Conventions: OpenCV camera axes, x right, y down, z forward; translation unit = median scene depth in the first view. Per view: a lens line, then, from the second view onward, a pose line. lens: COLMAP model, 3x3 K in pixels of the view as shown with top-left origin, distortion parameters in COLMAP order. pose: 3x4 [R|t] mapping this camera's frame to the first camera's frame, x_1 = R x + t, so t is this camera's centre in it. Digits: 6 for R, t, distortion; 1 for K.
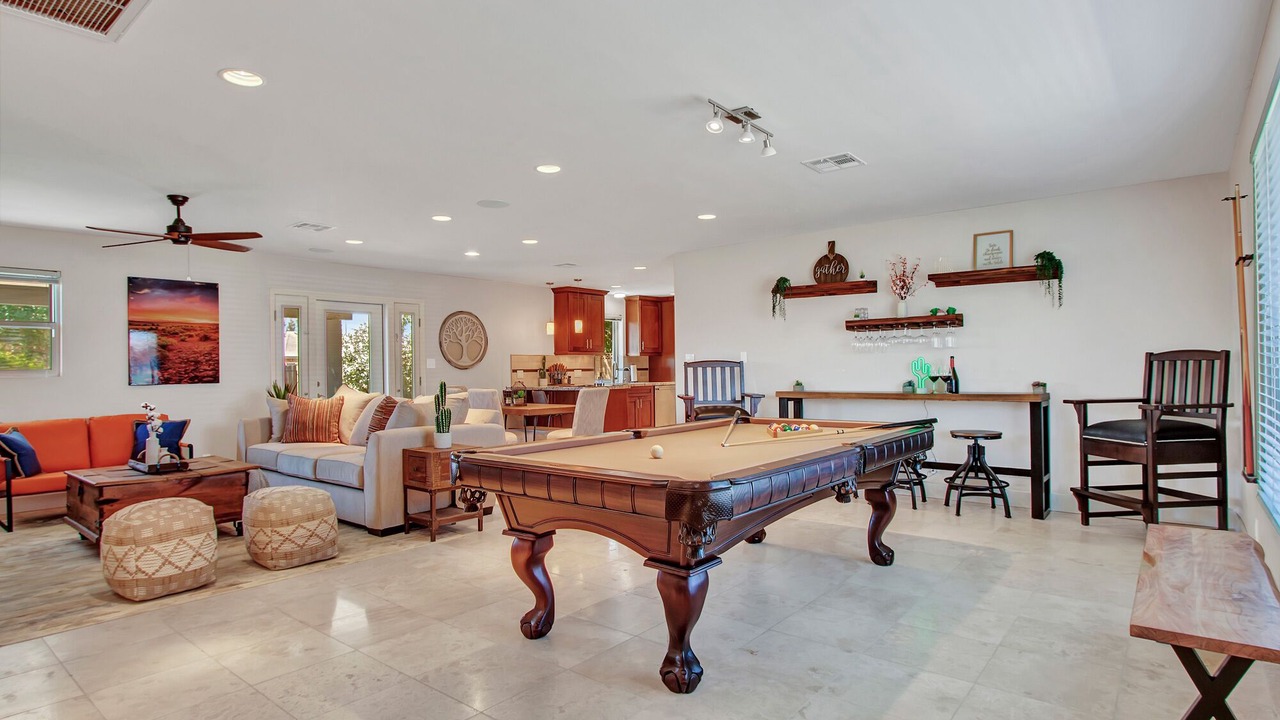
lens RADIAL K [[661.2, 0, 599.9], [0, 661.2, 360.5], [0, 0, 1]] dist [-0.001488, -0.000210]
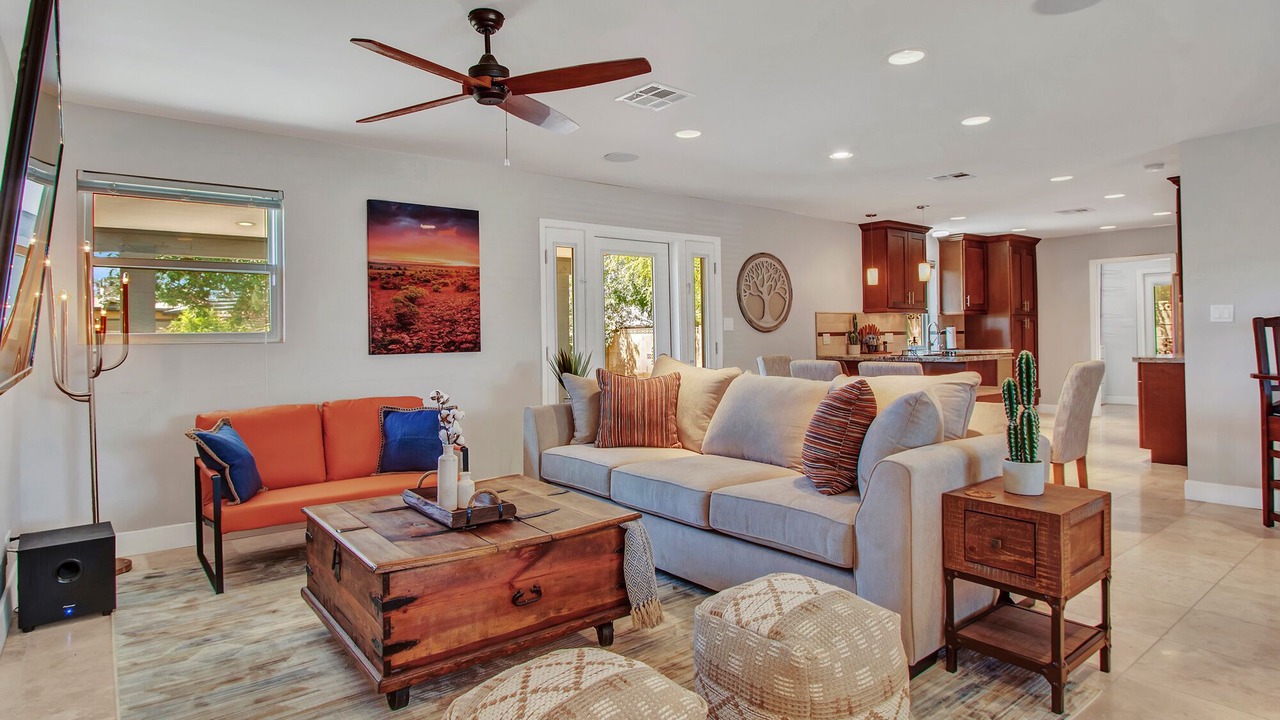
lens RADIAL K [[667.6, 0, 637.8], [0, 667.6, 326.2], [0, 0, 1]] dist [-0.000037, -0.000015]
pose [[0.985564, -0.004245, -0.169249, -0.292305], [0.004326, 0.999991, 0.000110, 0.007885], [0.169247, -0.000840, 0.985573, 0.328625]]
